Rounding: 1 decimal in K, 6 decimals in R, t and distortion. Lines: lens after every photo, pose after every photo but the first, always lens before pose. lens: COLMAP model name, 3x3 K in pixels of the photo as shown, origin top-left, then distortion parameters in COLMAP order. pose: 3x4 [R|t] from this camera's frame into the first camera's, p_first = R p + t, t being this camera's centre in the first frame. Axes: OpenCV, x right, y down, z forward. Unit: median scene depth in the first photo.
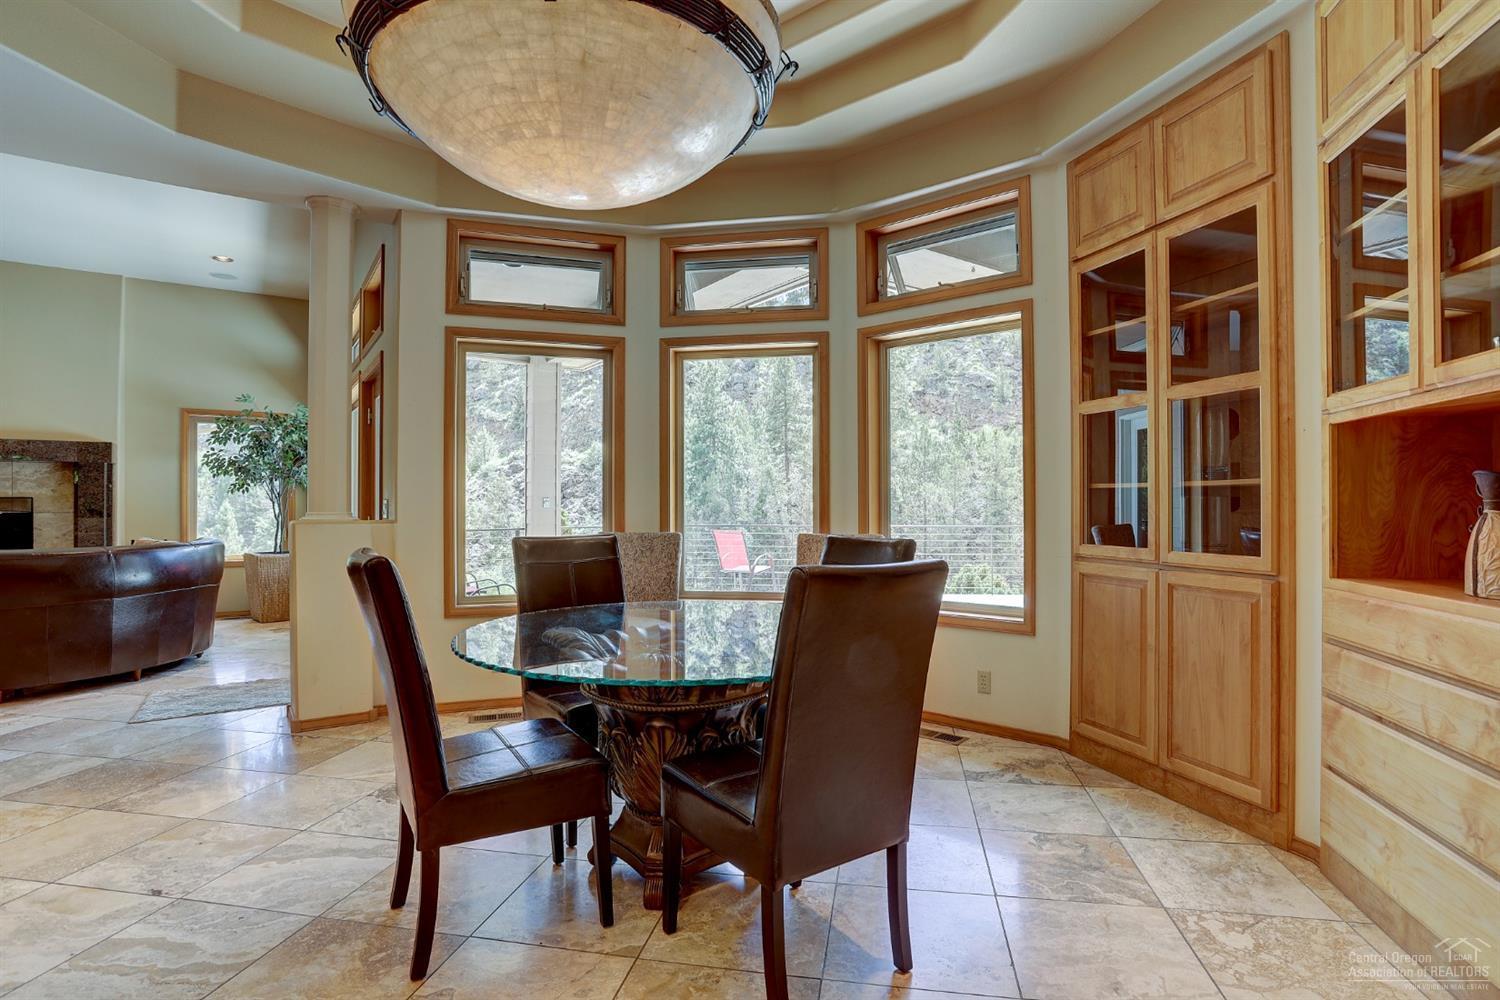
lens RADIAL K [[760.4, 0, 763.0], [0, 760.4, 501.7], [0, 0, 1]] dist [-0.054962, 0.018502]
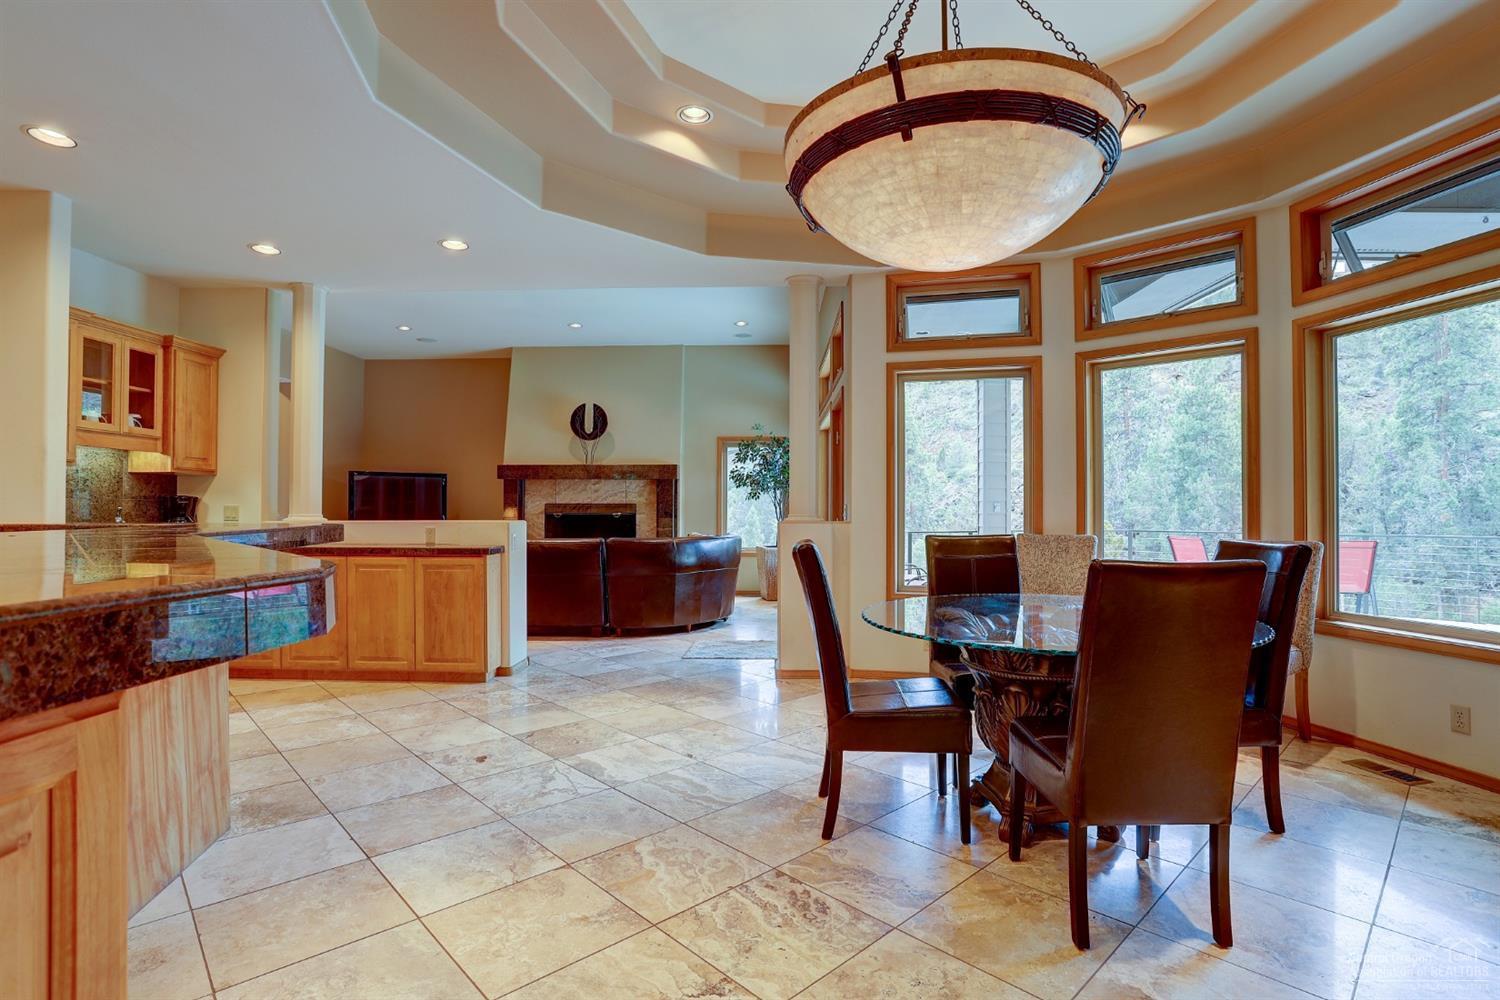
lens RADIAL K [[738.2, 0, 750.5], [0, 738.2, 497.0], [0, 0, 1]] dist [-0.044115, 0.010497]
pose [[0.807238, -0.007030, -0.590184, 0.108692], [-0.000650, 0.999918, -0.012801, -0.000038], [0.590225, 0.010717, 0.807168, -0.101352]]
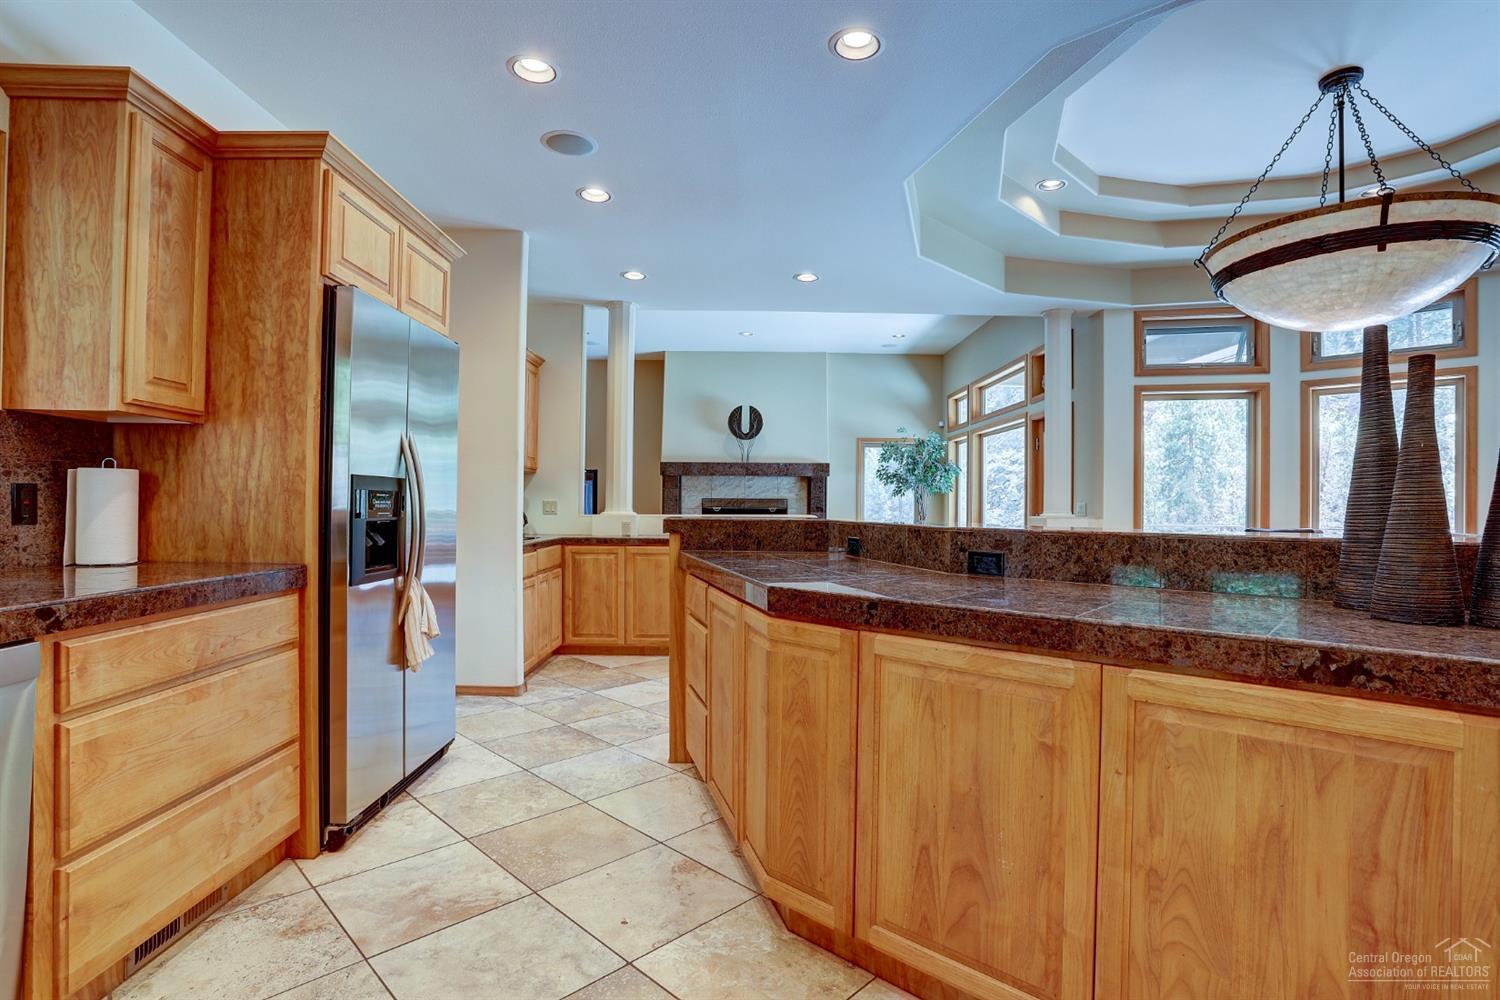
lens RADIAL K [[738.2, 0, 760.9], [0, 738.2, 497.2], [0, 0, 1]] dist [-0.044115, 0.010497]
pose [[0.834213, 0.005259, -0.551417, -0.244540], [-0.008237, 0.999962, -0.002924, -0.006323], [0.551381, 0.006981, 0.834224, -0.584676]]
